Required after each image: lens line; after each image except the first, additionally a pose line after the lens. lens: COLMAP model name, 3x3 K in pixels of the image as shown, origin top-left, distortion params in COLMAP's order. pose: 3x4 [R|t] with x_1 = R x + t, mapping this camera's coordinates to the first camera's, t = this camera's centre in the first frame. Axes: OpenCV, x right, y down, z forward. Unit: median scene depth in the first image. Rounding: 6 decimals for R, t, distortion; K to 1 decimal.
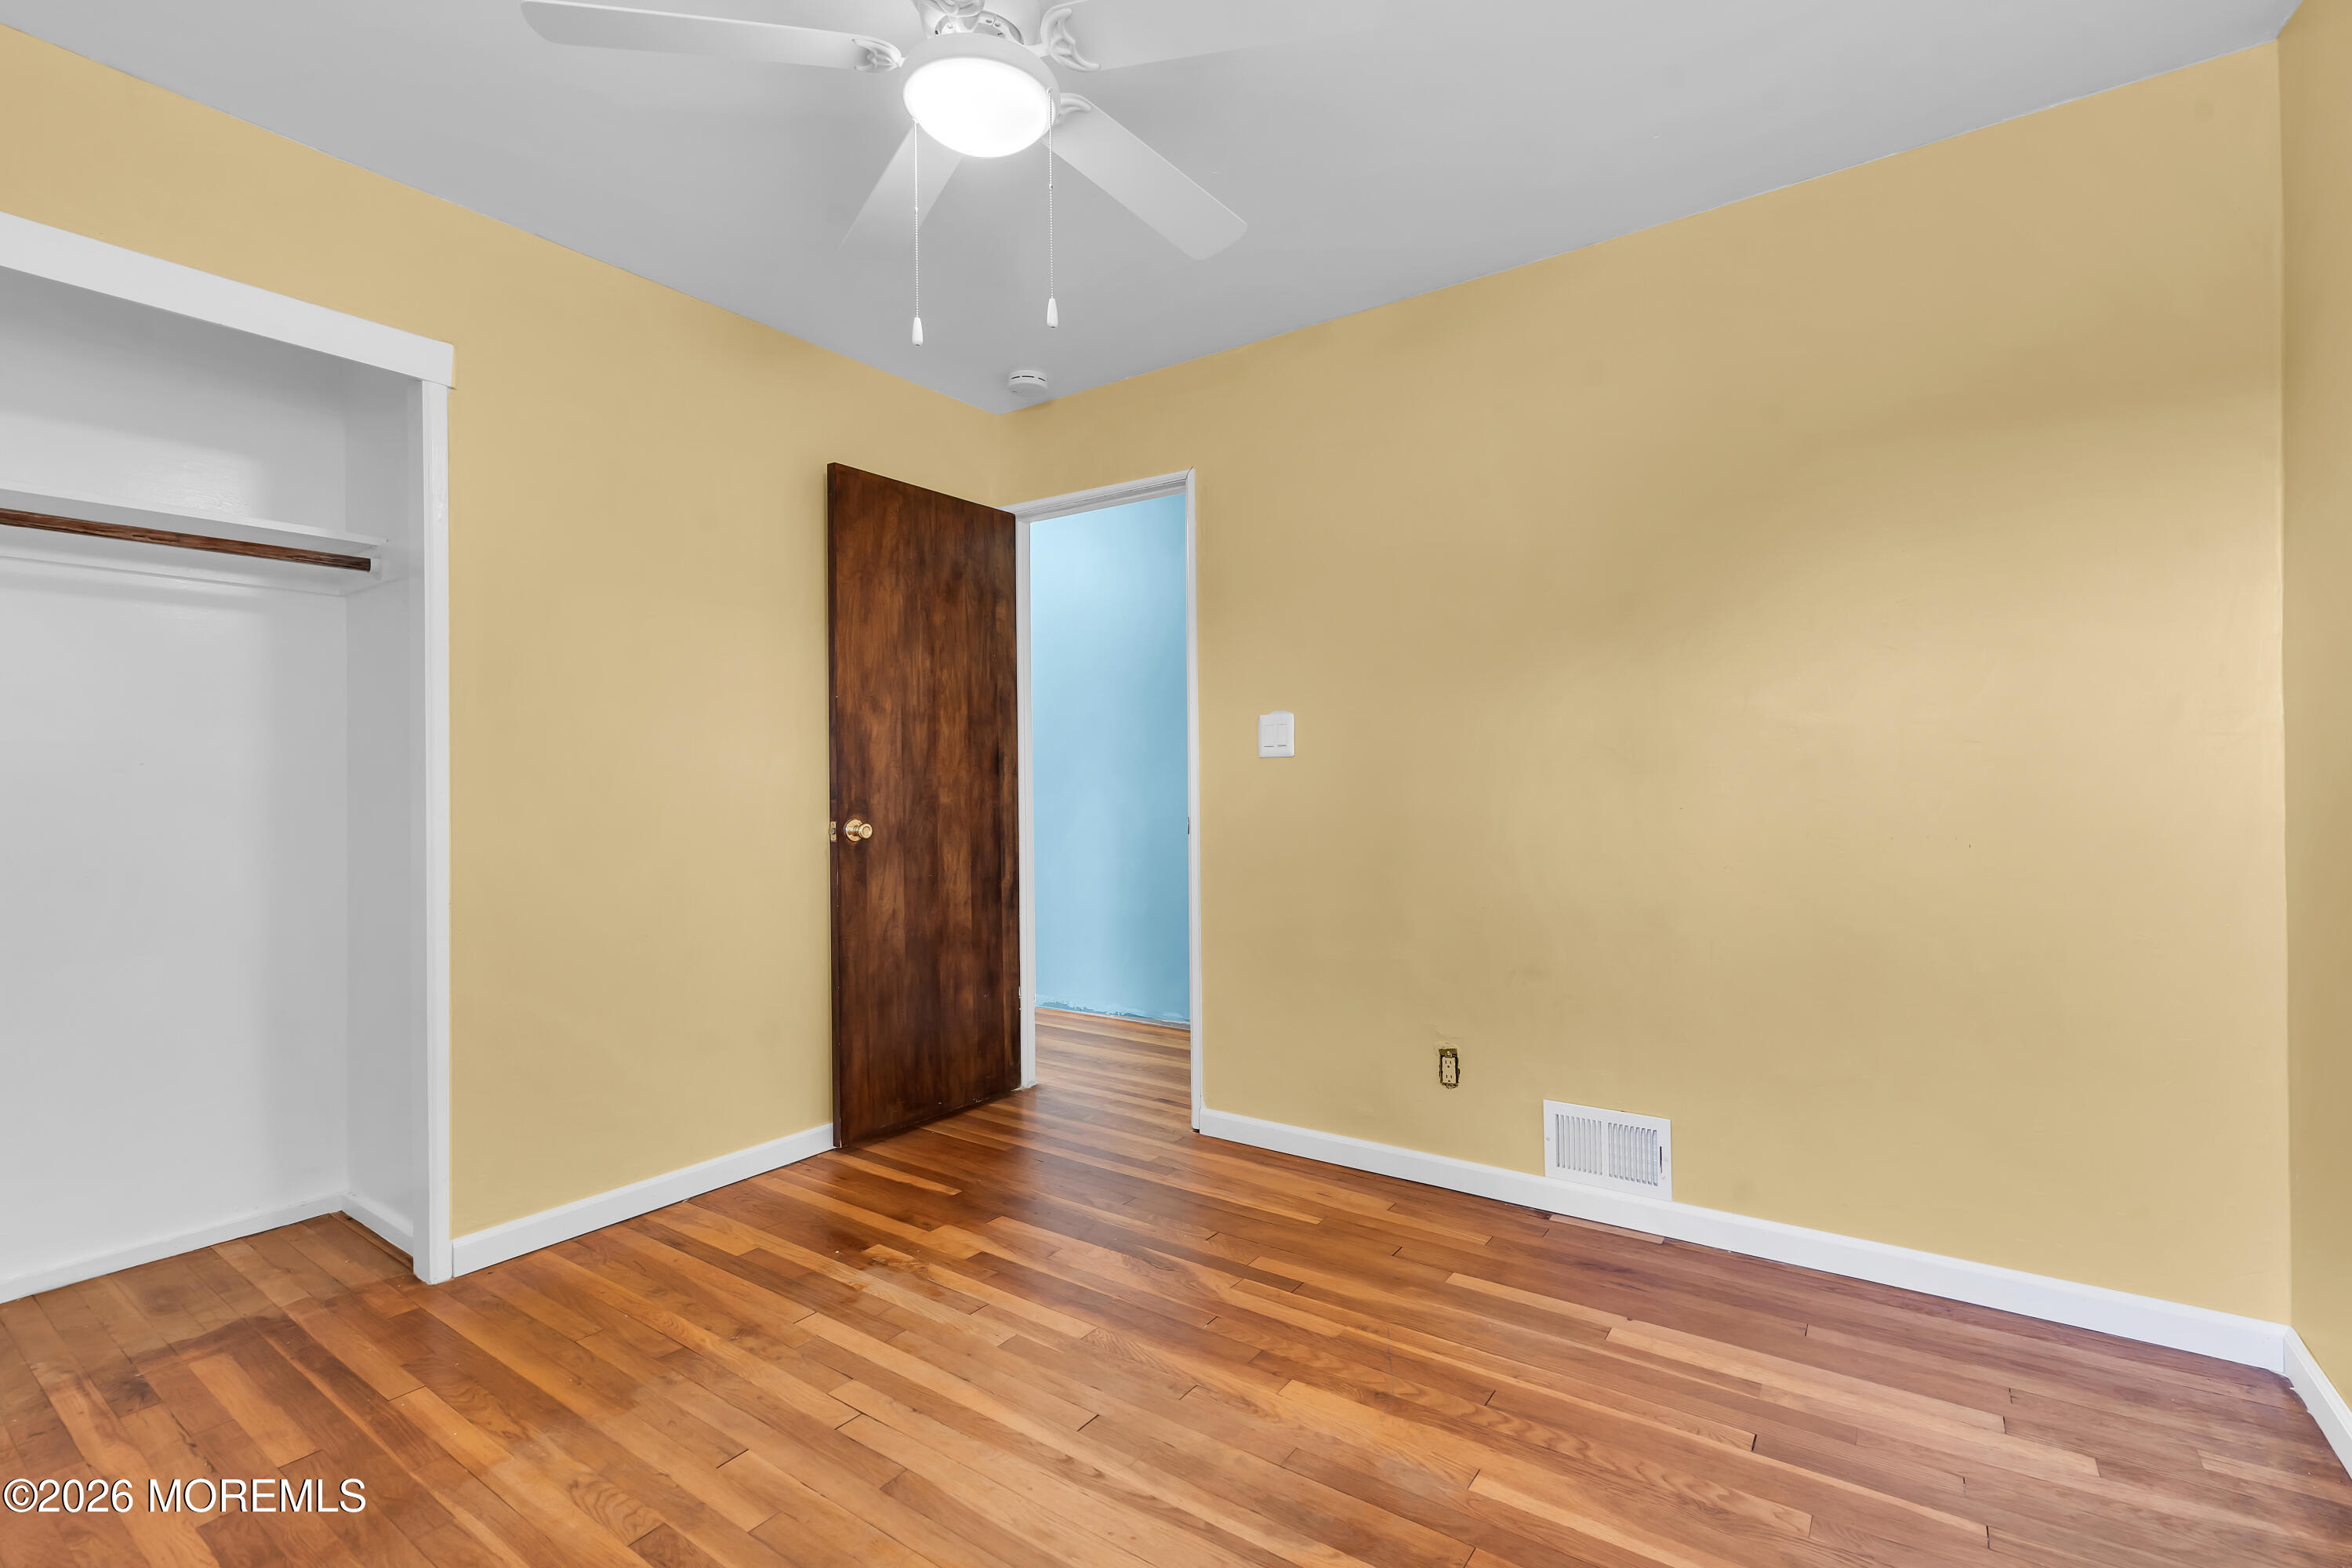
lens RADIAL K [[1060.2, 0, 1178.0], [0, 1060.2, 779.2], [0, 0, 1]] dist [0.001975, -0.000223]
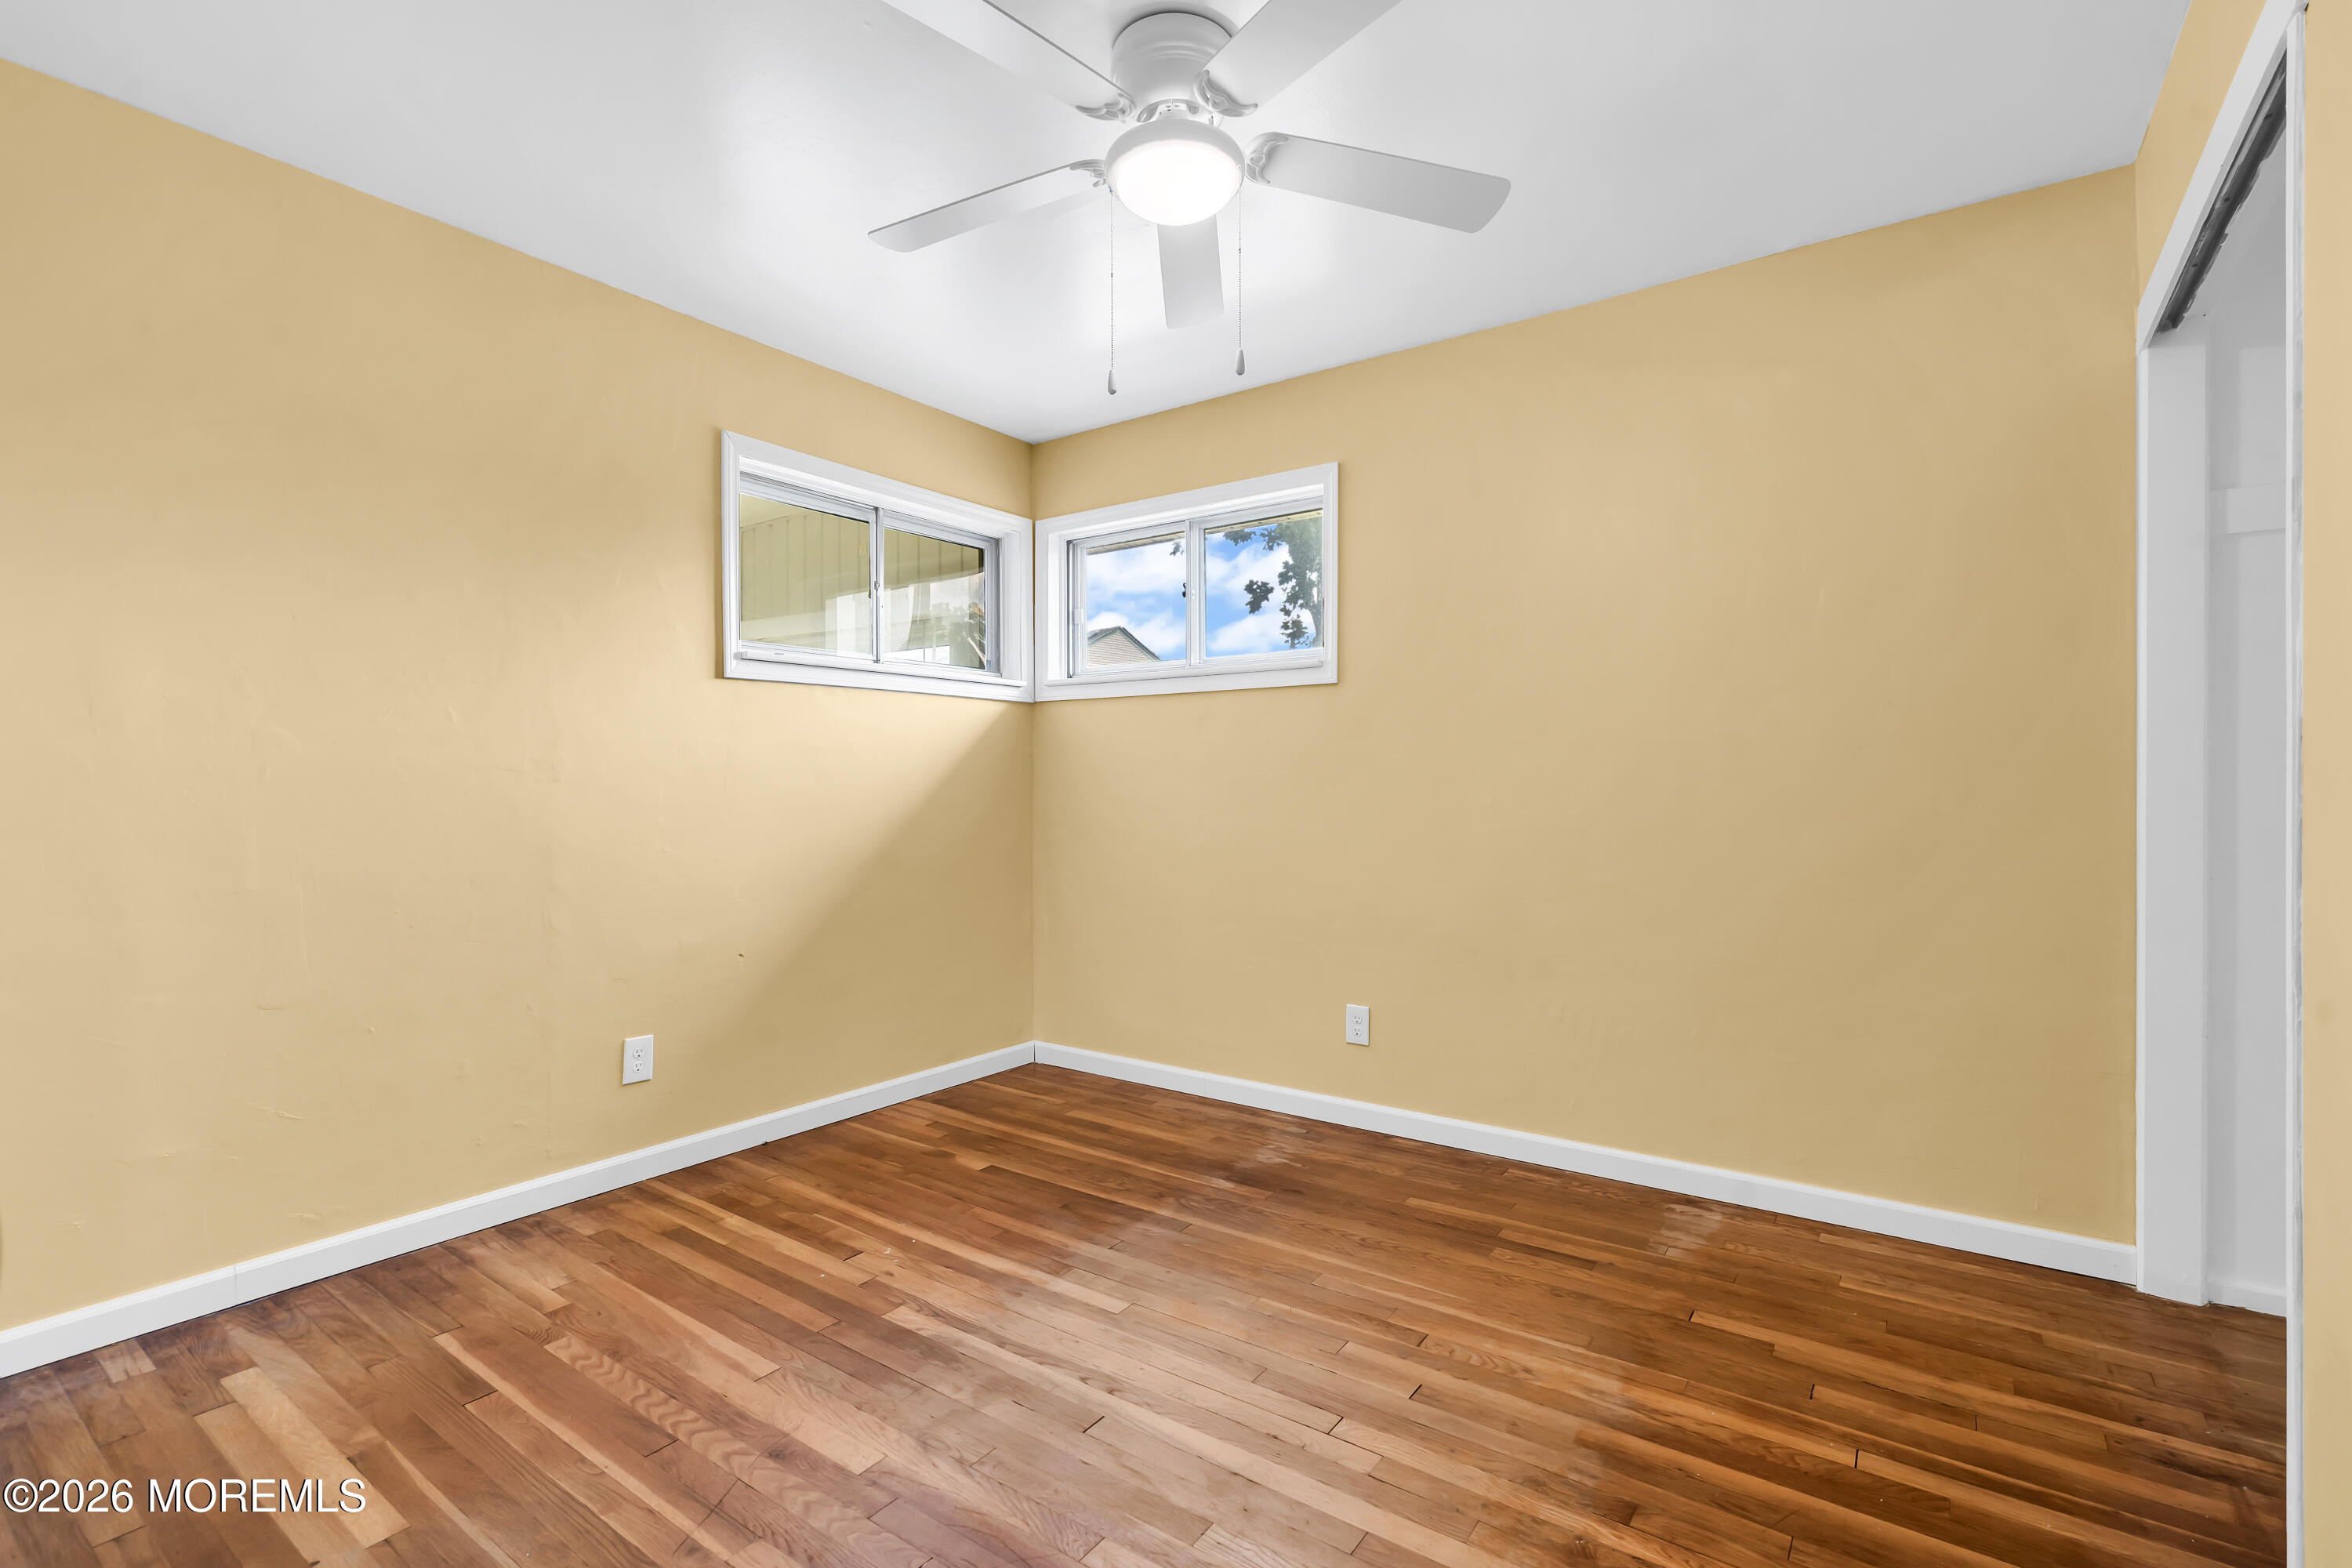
lens RADIAL K [[1060.2, 0, 1173.6], [0, 1060.2, 781.8], [0, 0, 1]] dist [0.001975, -0.000223]
pose [[-0.999899, 0.011431, 0.008504, -0.183596], [0.011474, 0.999922, 0.004999, -0.001816], [-0.008446, 0.005096, -0.999951, 2.092079]]
